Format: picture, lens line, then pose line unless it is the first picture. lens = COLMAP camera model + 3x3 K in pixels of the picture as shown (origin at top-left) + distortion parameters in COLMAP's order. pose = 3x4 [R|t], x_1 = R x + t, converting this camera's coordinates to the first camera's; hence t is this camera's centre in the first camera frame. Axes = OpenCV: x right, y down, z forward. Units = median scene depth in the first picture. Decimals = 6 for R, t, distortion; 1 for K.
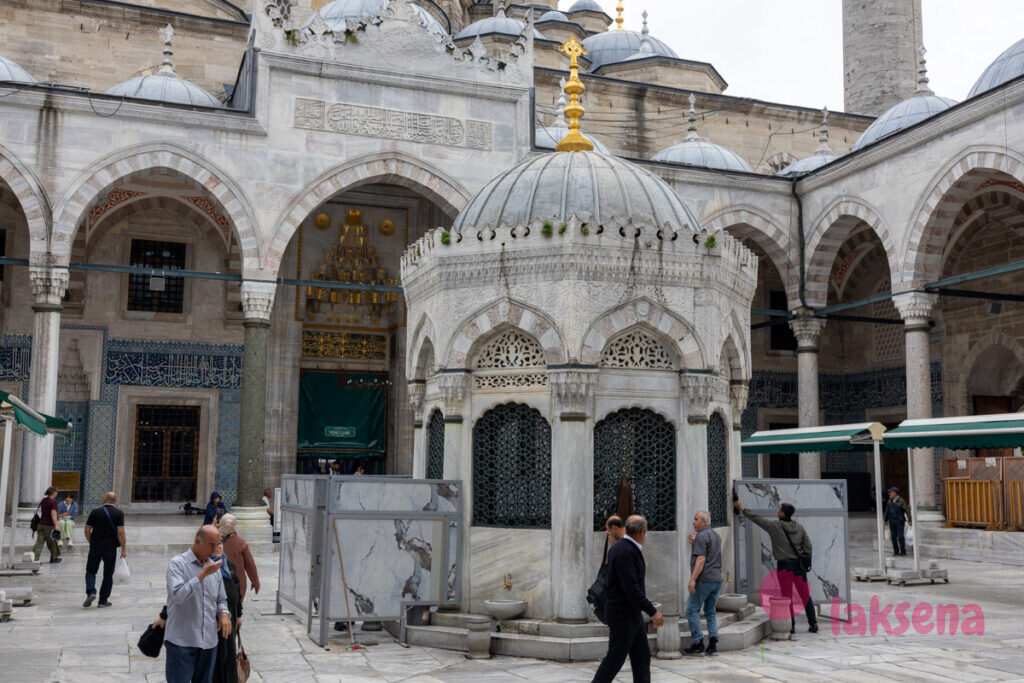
lens RADIAL K [[1093.0, 0, 514.2], [0, 1093.0, 336.7], [0, 0, 1]] dist [0.007372, 0.000000]
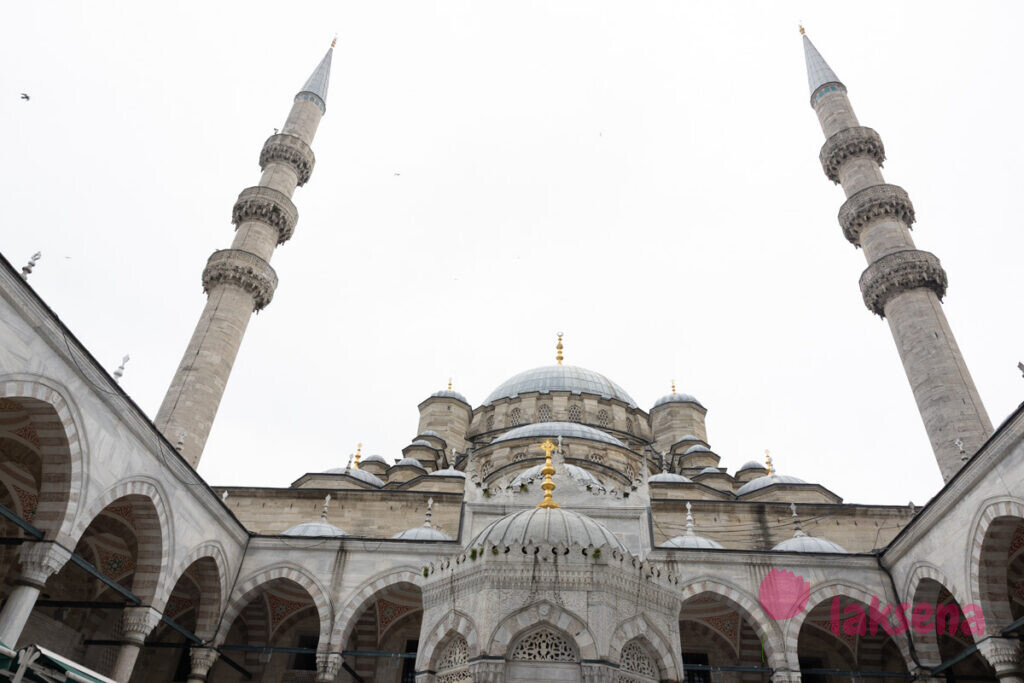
lens RADIAL K [[700.2, 0, 510.6], [0, 700.2, 318.4], [0, 0, 1]] dist [0.001123, -0.004685]
pose [[0.917174, -0.221172, -0.331474, 0.384318], [0.006824, 0.840427, -0.541882, 0.119297], [0.398429, 0.494738, 0.772327, 0.144780]]
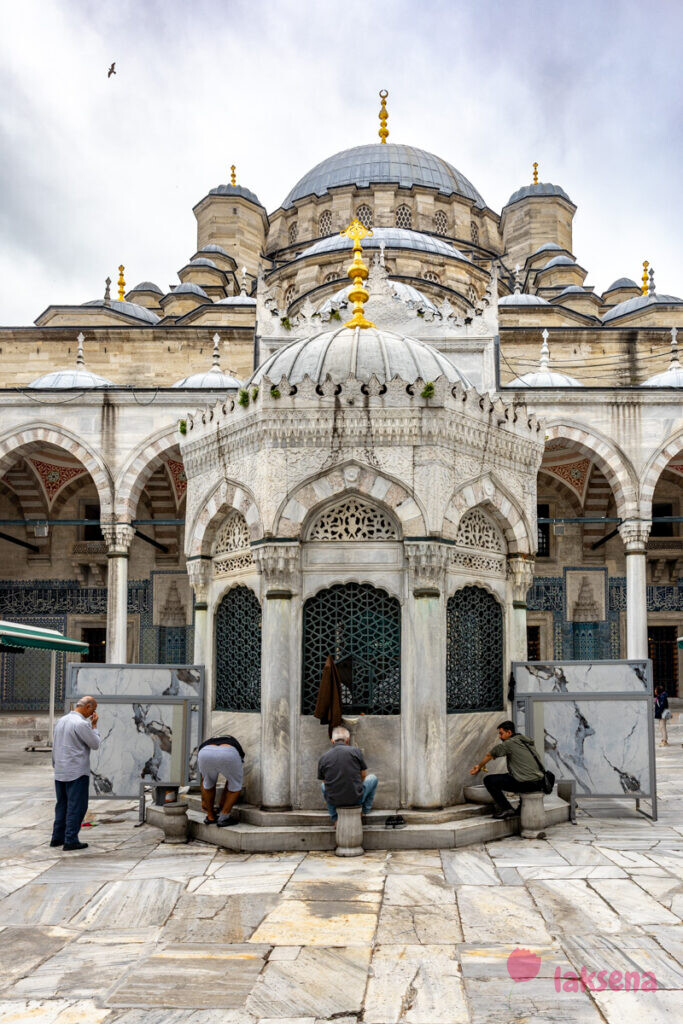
lens RADIAL K [[762.8, 0, 392.0], [0, 762.8, 638.6], [0, 0, 1]] dist [-0.002895, 0.006707]
pose [[0.937709, -0.034346, -0.345720, 0.321921], [0.055719, 0.997088, 0.052073, 0.070946], [0.342924, -0.068092, 0.936892, 0.357184]]
